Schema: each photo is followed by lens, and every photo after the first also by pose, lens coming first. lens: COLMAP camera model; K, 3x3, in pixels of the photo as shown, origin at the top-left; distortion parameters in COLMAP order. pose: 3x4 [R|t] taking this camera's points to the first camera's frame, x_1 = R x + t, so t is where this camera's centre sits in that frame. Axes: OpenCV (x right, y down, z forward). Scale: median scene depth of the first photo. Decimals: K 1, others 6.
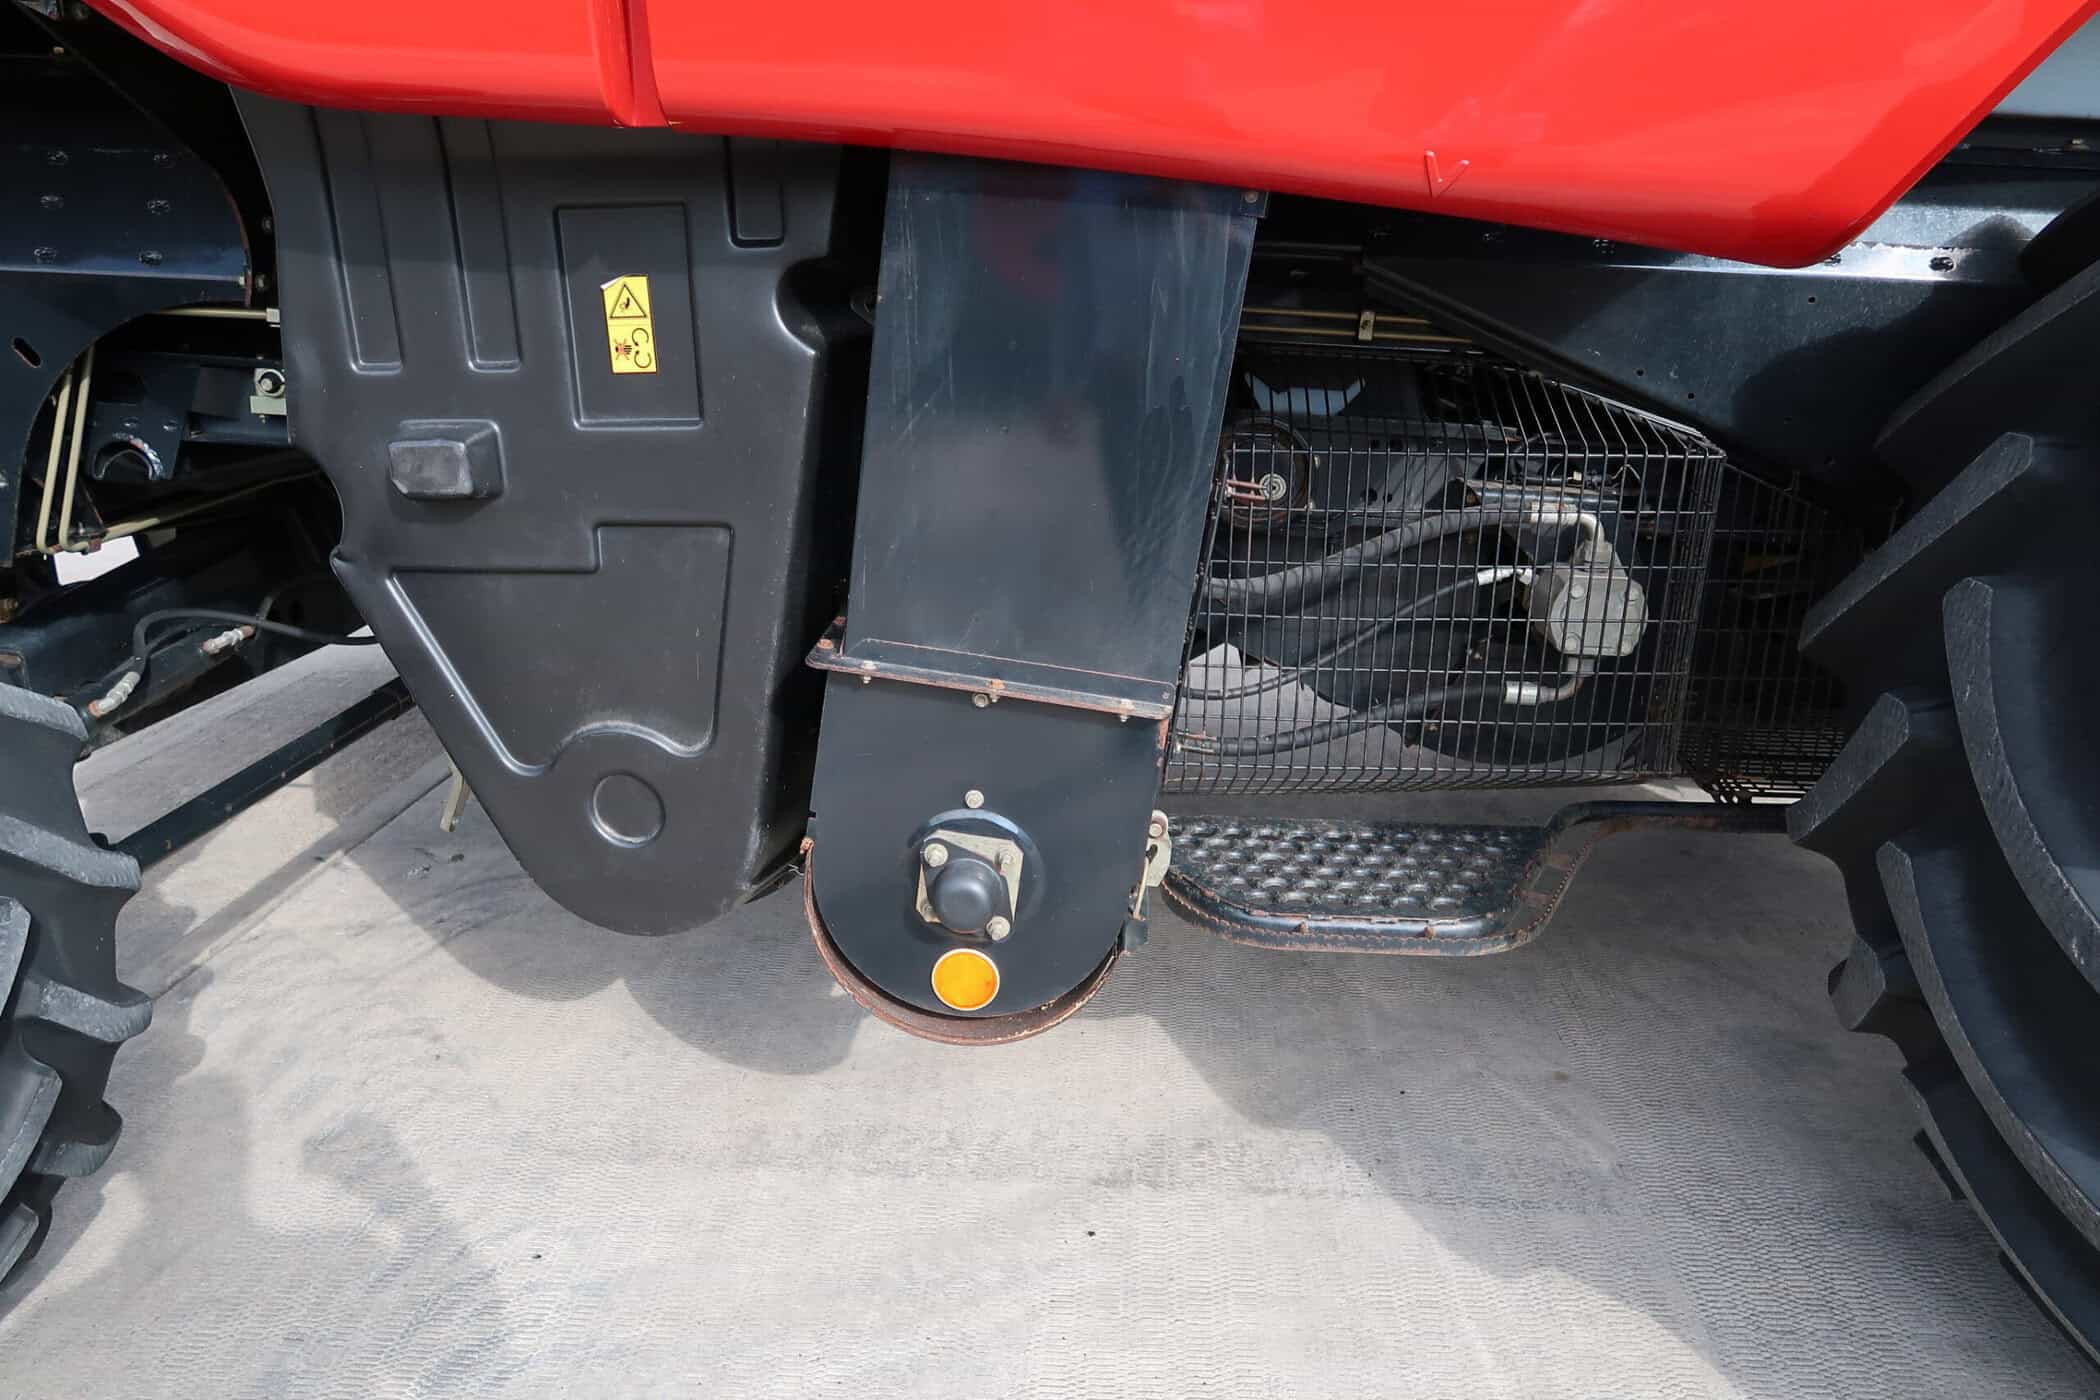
lens RADIAL K [[1432.0, 0, 1045.4], [0, 1432.0, 705.1], [0, 0, 1]] dist [-0.031904, 0.003424]
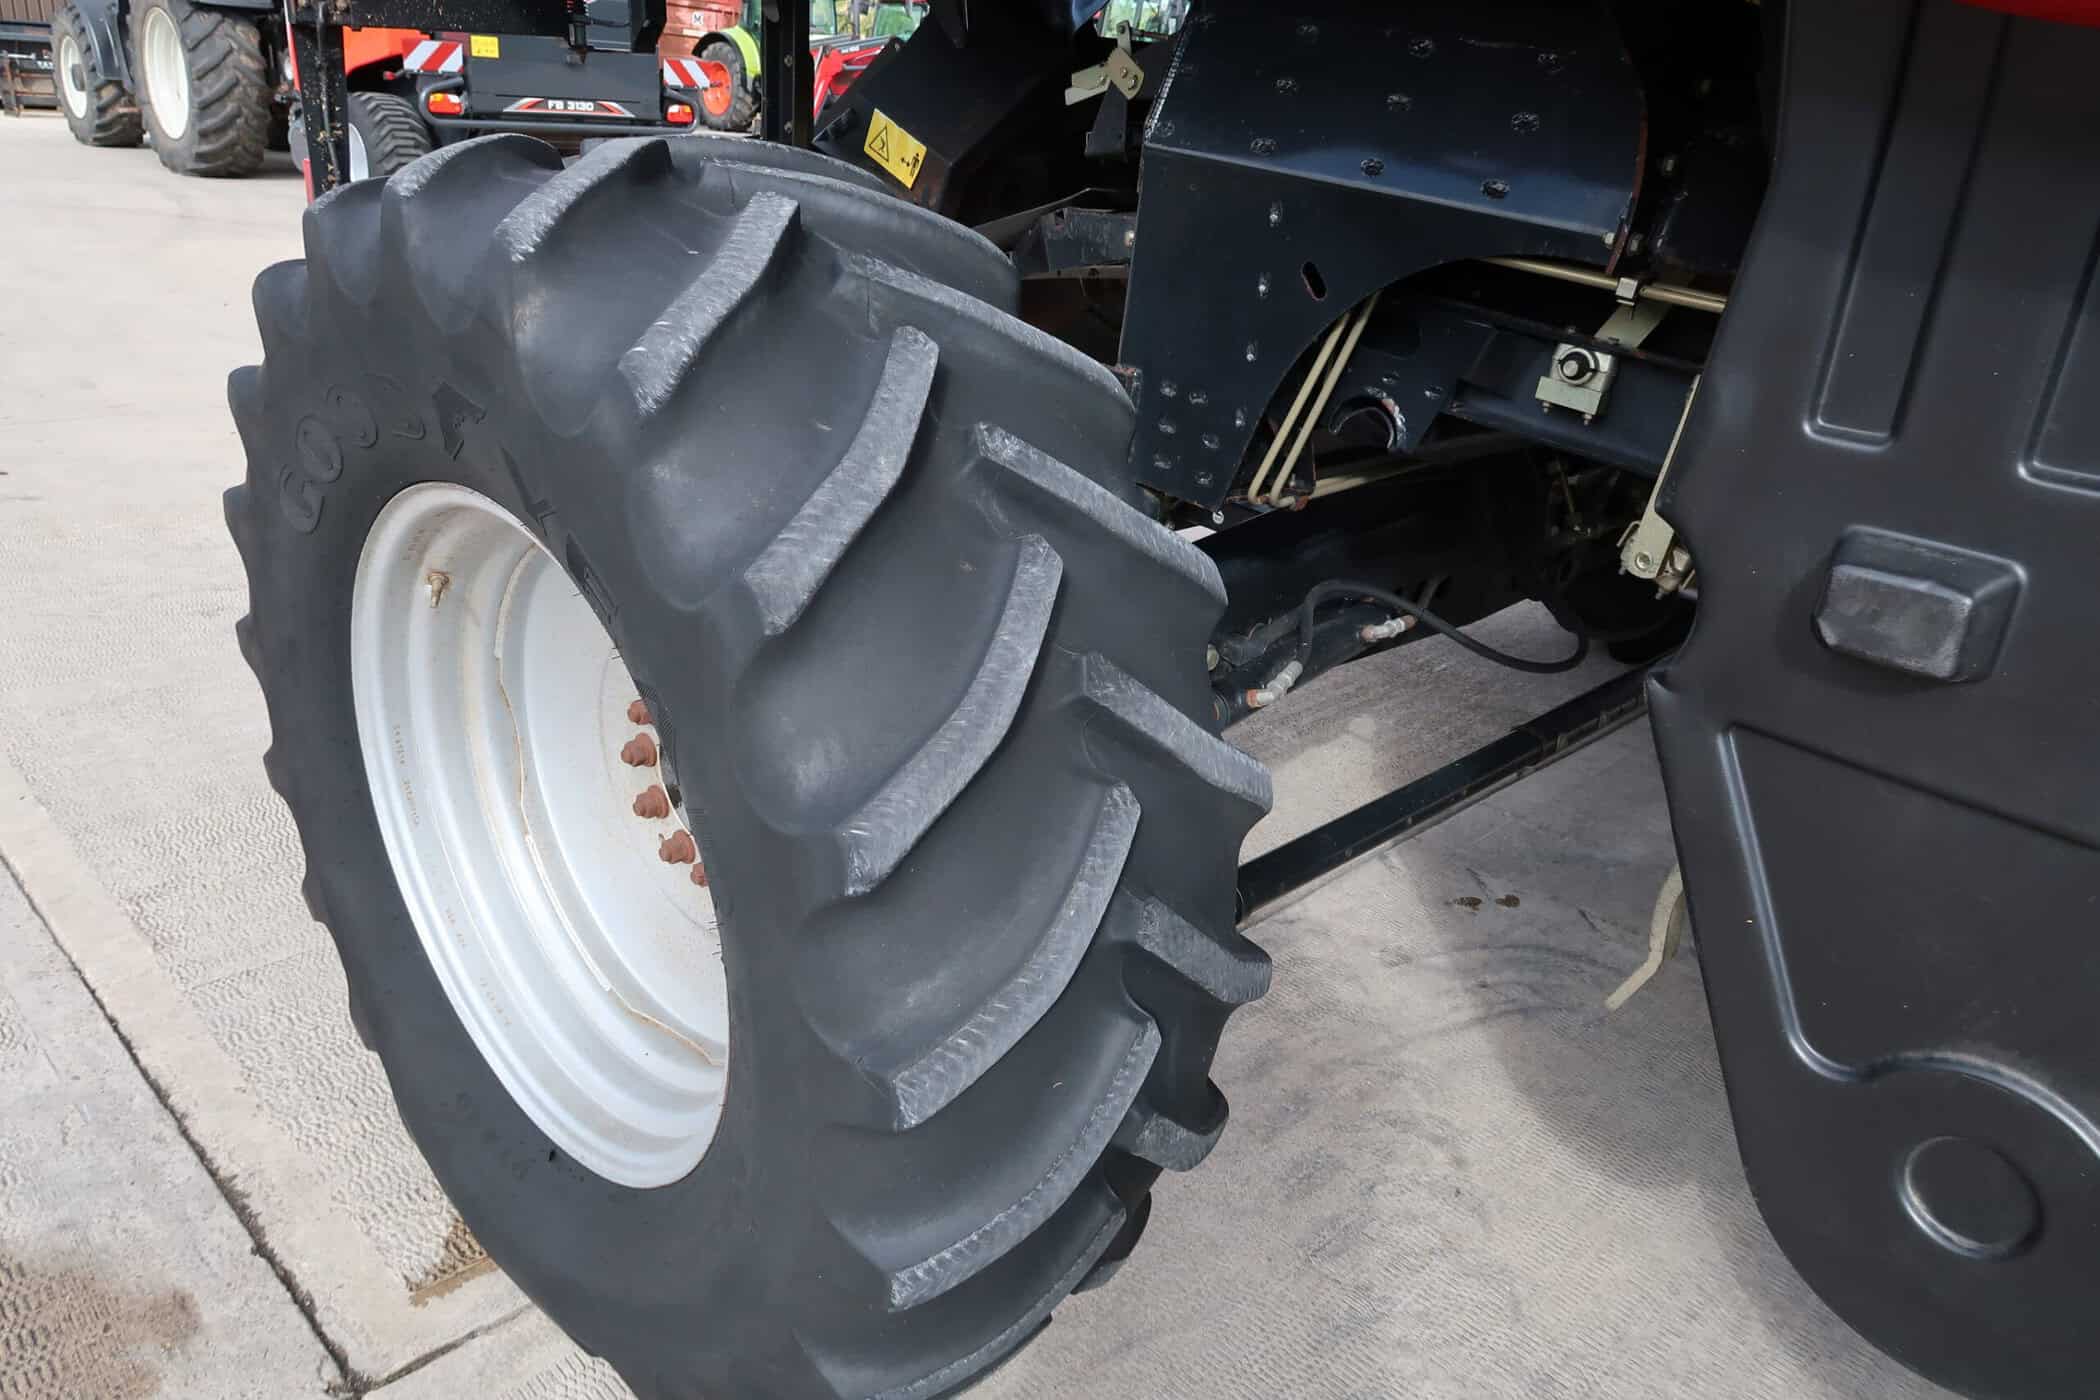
lens RADIAL K [[1401.2, 0, 1029.9], [0, 1401.2, 694.2], [0, 0, 1]] dist [-0.079462, 0.081325]
pose [[0.749108, 0.318919, -0.580628, -0.294968], [-0.273785, 0.947177, 0.167023, -0.110554], [0.603224, 0.033849, 0.796853, 0.252046]]
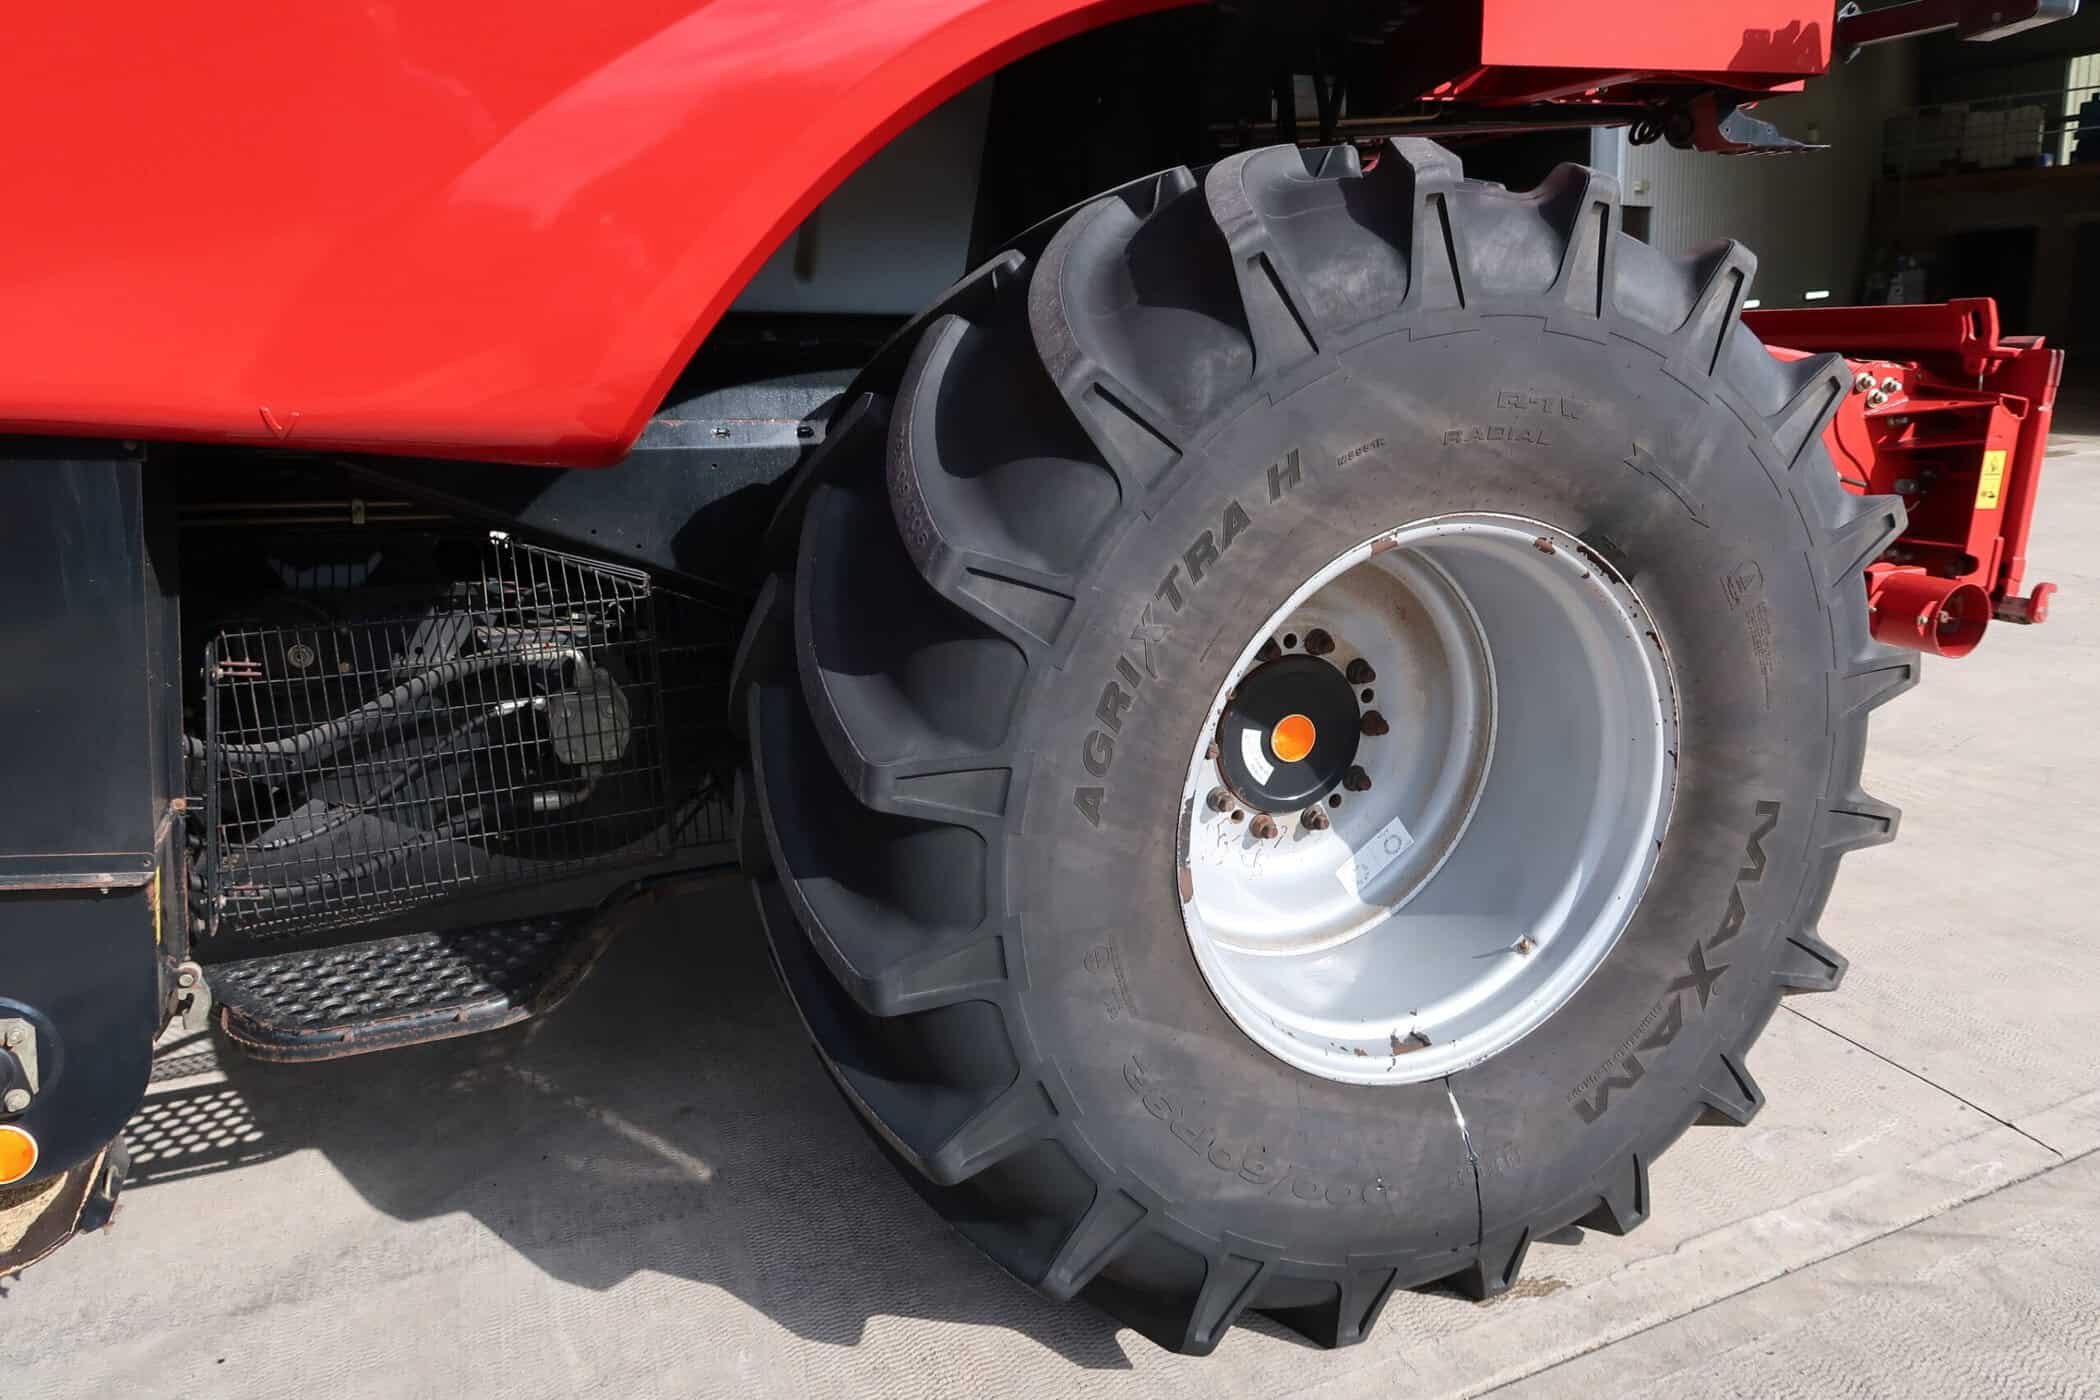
lens RADIAL K [[1432.0, 0, 1045.4], [0, 1432.0, 705.1], [0, 0, 1]] dist [-0.031904, 0.003424]
pose [[0.899919, -0.138117, 0.413605, 0.228911], [0.163174, 0.986263, -0.025685, 0.011684], [-0.404376, 0.090604, 0.910094, -0.272954]]
